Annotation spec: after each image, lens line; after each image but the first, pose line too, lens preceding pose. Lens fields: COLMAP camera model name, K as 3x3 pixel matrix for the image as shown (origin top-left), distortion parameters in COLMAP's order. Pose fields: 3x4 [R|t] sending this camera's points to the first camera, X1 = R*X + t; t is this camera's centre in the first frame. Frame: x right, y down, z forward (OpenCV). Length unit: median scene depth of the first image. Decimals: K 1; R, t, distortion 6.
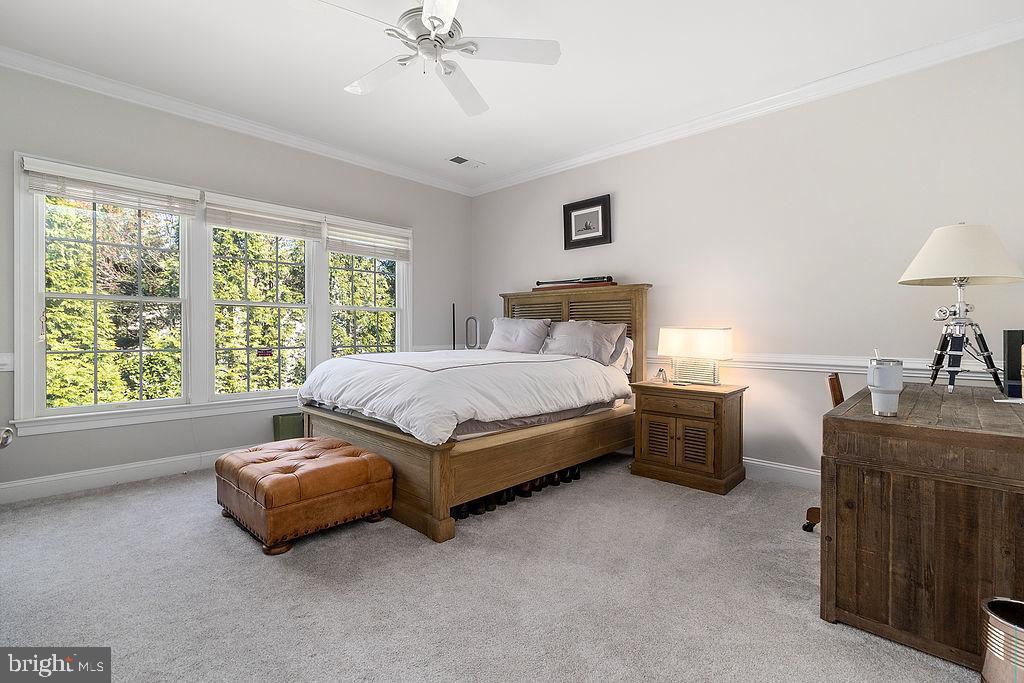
lens RADIAL K [[480.4, 0, 507.0], [0, 480.4, 330.6], [0, 0, 1]] dist [0.001462, 0.000384]
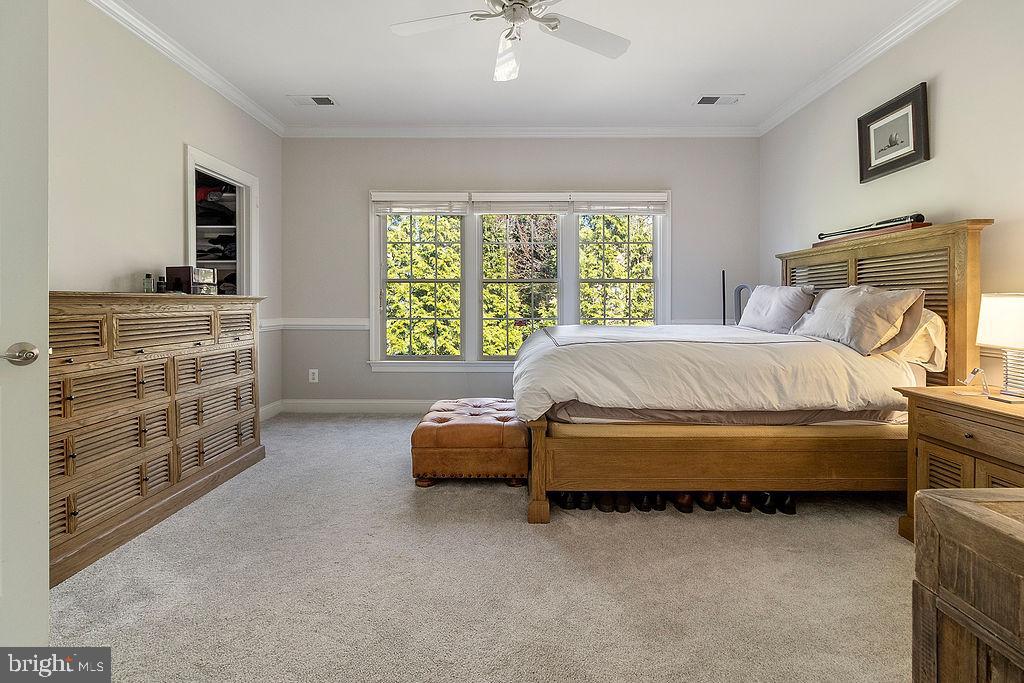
lens RADIAL K [[480.4, 0, 506.6], [0, 480.4, 307.3], [0, 0, 1]] dist [0.001462, 0.000384]
pose [[0.681858, 0.000017, -0.731484, 0.334084], [0.004574, 0.999980, 0.004287, 0.003581], [0.731470, -0.006269, 0.681845, 0.197150]]
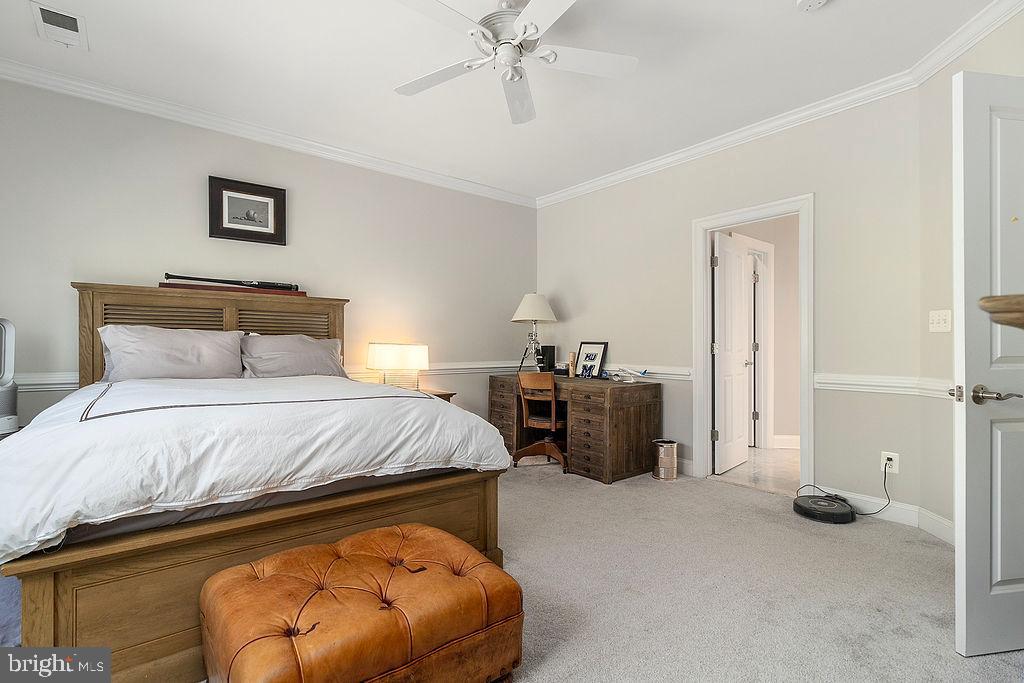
lens RADIAL K [[480.4, 0, 514.8], [0, 480.4, 346.6], [0, 0, 1]] dist [0.001462, 0.000384]
pose [[0.115885, -0.007910, 0.993231, -0.676517], [-0.002446, 0.999963, 0.008249, -0.008127], [-0.993260, -0.003386, 0.115861, 0.540581]]
